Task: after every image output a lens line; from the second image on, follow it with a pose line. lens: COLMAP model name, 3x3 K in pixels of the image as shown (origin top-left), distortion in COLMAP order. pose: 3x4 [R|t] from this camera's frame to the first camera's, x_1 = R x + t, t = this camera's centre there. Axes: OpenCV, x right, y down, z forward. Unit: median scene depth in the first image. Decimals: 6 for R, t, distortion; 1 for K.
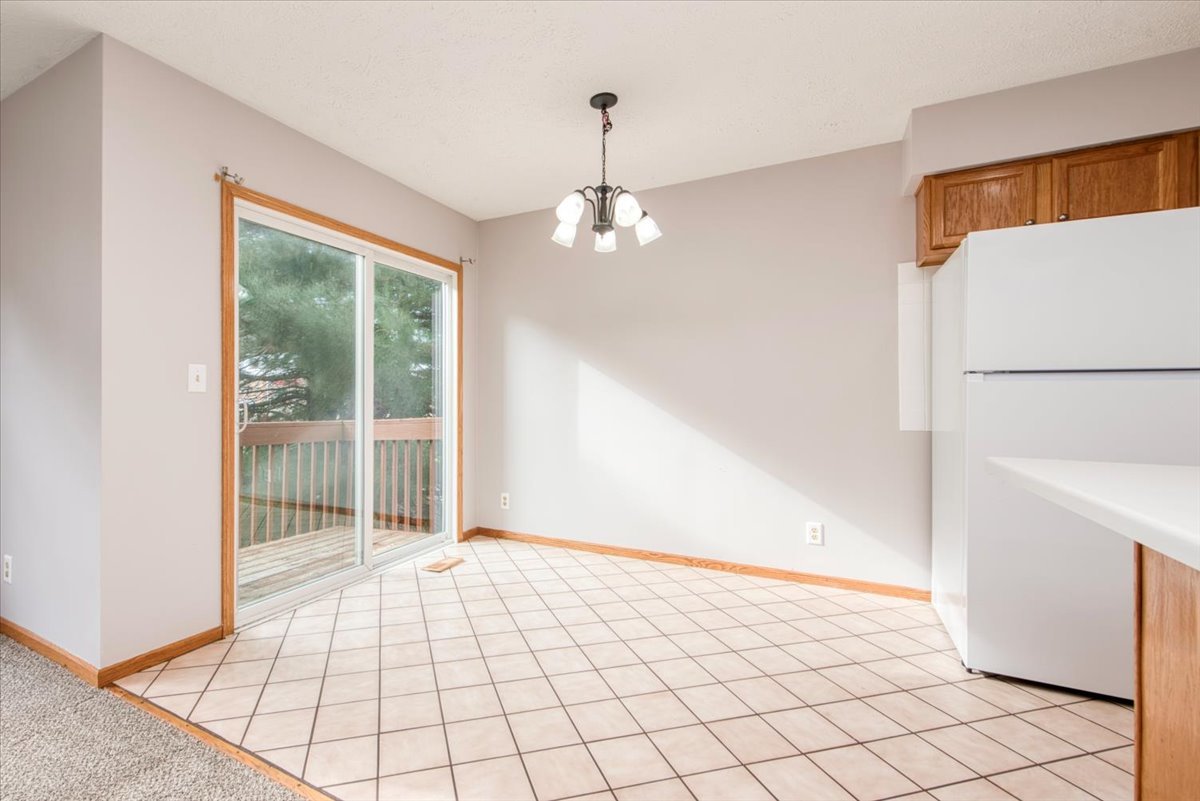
lens RADIAL K [[545.8, 0, 520.0], [0, 545.8, 397.7], [0, 0, 1]] dist [0.001327, -0.000152]
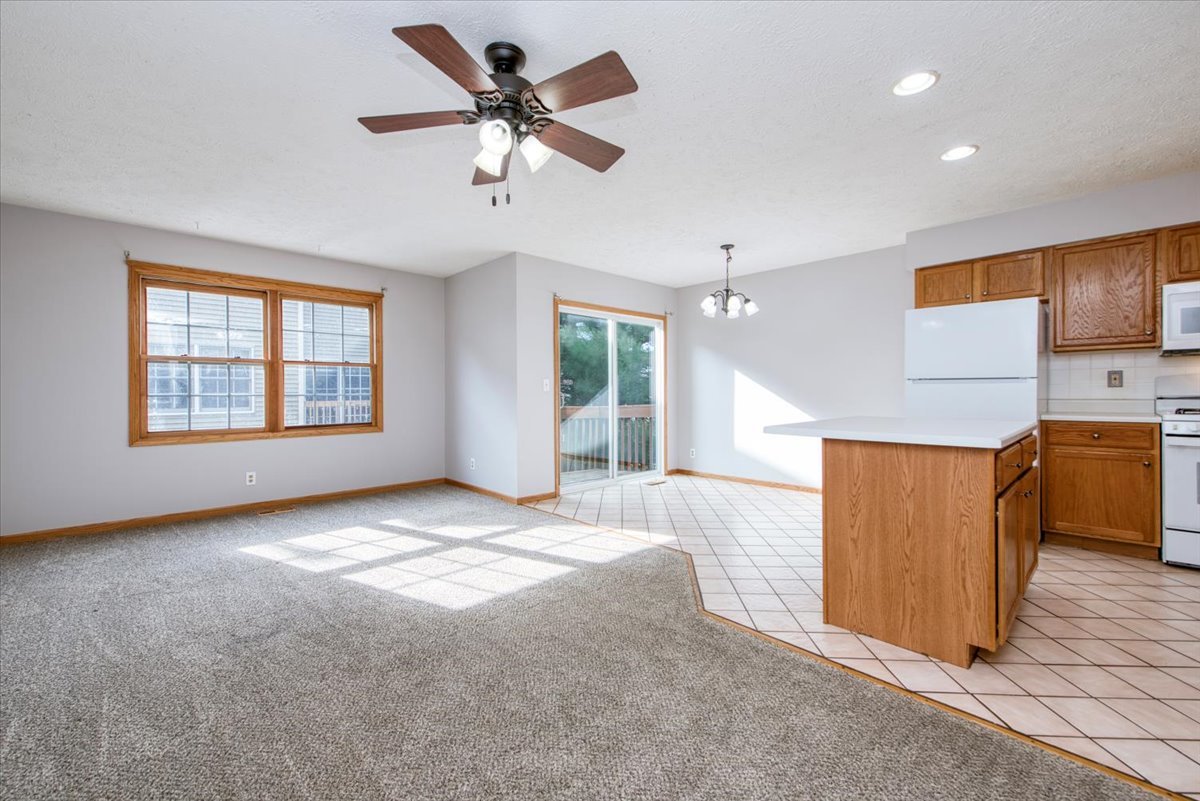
lens RADIAL K [[489.4, 0, 584.5], [0, 489.4, 396.0], [0, 0, 1]] dist [0.000798, -0.000352]
pose [[0.947681, -0.001059, -0.319216, 0.146346], [0.003279, 0.999974, 0.006417, -0.001273], [0.319201, -0.007128, 0.947660, -0.573401]]
